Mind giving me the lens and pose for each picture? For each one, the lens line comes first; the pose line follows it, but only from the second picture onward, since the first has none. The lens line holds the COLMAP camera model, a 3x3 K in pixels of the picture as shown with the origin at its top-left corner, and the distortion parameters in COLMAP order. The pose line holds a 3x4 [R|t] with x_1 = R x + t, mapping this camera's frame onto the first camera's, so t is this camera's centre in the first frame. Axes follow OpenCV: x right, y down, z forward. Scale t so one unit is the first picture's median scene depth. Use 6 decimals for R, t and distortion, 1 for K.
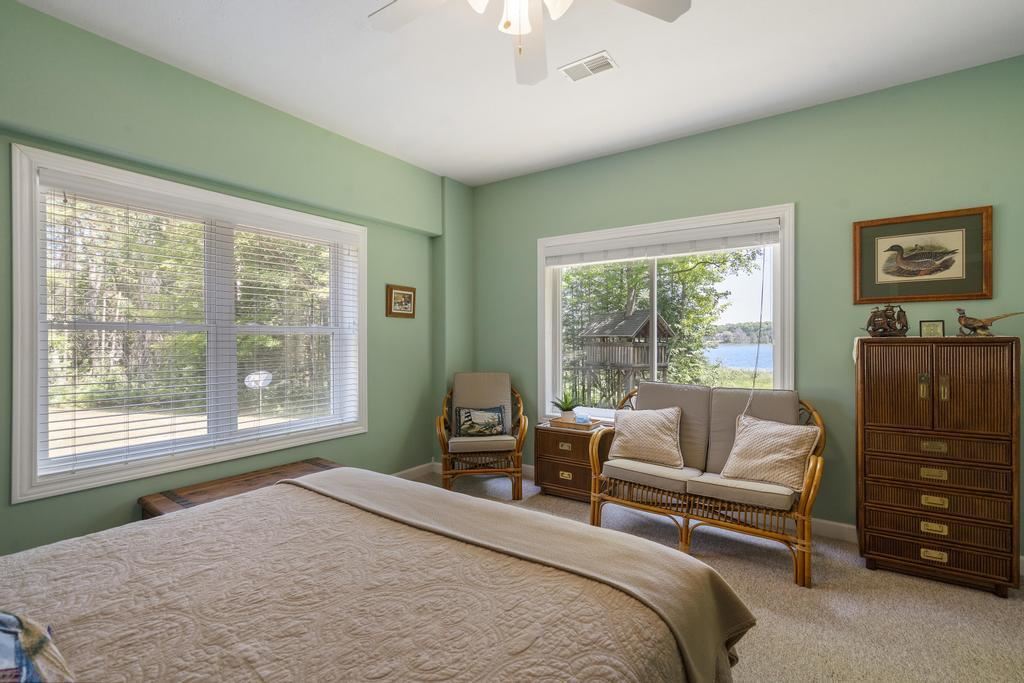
lens RADIAL K [[479.3, 0, 516.3], [0, 479.3, 339.3], [0, 0, 1]] dist [-0.009070, 0.001031]
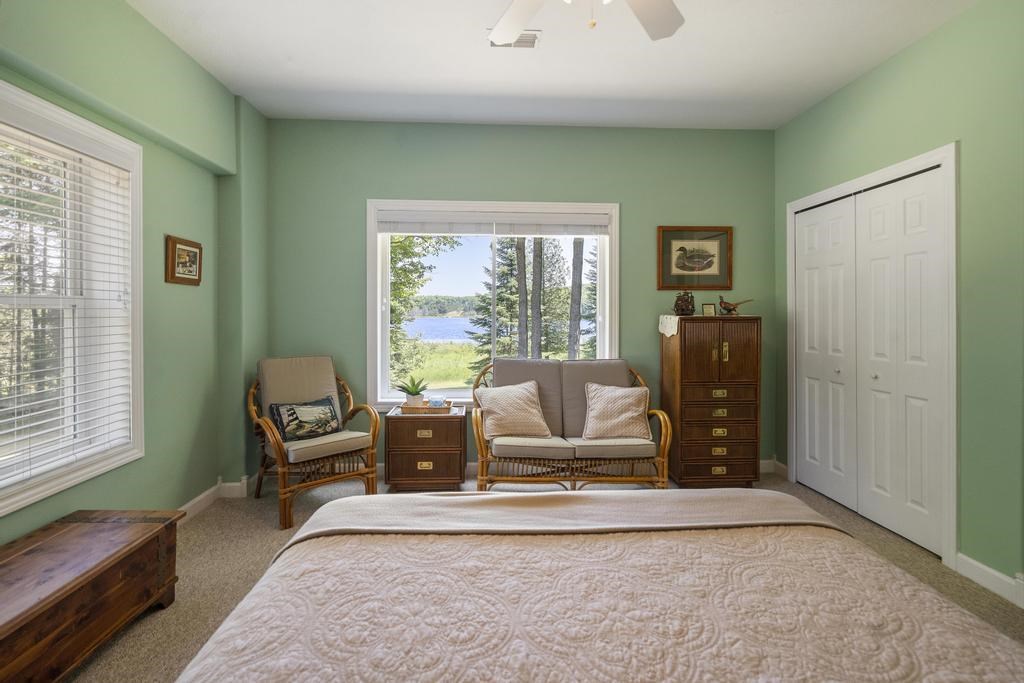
lens RADIAL K [[507.1, 0, 521.8], [0, 507.1, 313.7], [0, 0, 1]] dist [-0.002513, 0.002271]
pose [[0.779903, 0.002141, 0.625896, -0.408451], [-0.005879, 0.999975, 0.003905, -0.011064], [-0.625872, -0.006726, 0.779897, 0.152324]]
